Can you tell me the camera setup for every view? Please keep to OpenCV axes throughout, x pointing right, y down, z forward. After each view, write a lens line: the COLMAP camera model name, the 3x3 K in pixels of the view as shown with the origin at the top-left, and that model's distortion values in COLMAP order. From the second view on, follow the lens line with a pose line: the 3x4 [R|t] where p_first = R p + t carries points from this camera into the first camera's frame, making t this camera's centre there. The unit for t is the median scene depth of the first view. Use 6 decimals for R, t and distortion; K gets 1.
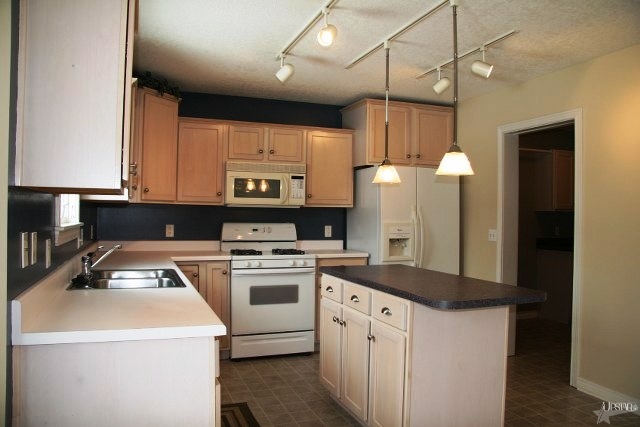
lens RADIAL K [[491.9, 0, 320.0], [0, 491.9, 213.5], [0, 0, 1]] dist [-0.183036, 0.139864]
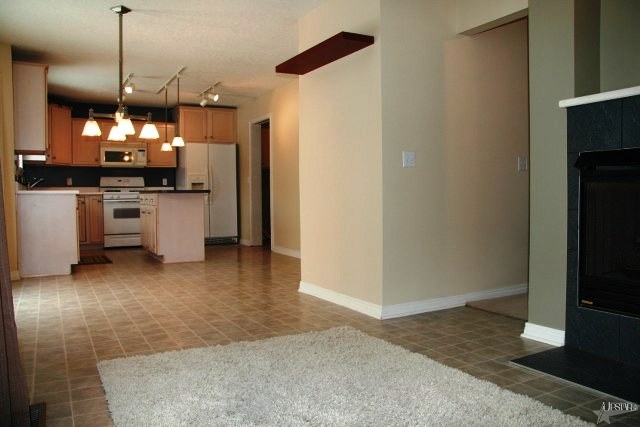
lens RADIAL K [[491.9, 0, 320.0], [0, 491.9, 213.5], [0, 0, 1]] dist [-0.183036, 0.139864]
pose [[0.987150, -0.024604, 0.157892, 0.323197], [0.018046, 0.998919, 0.042836, 0.095787], [-0.158775, -0.039437, 0.986527, -0.865538]]
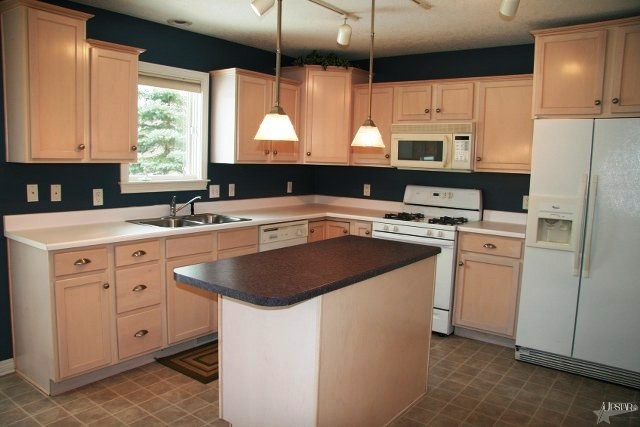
lens RADIAL K [[491.9, 0, 320.0], [0, 491.9, 213.5], [0, 0, 1]] dist [-0.183036, 0.139864]
pose [[0.525293, 0.097187, -0.845353, 0.574816], [-0.020488, 0.994613, 0.101616, -0.021714], [0.850675, -0.036059, 0.524455, 0.332985]]
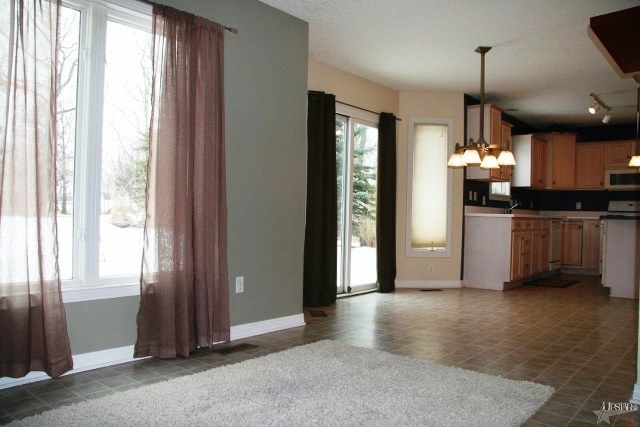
lens RADIAL K [[491.9, 0, 320.0], [0, 491.9, 213.5], [0, 0, 1]] dist [-0.183036, 0.139864]
pose [[0.469406, -0.003523, -0.882975, 0.790822], [-0.011788, 0.999878, -0.010256, 0.095277], [0.882904, 0.015223, 0.469307, -0.677182]]
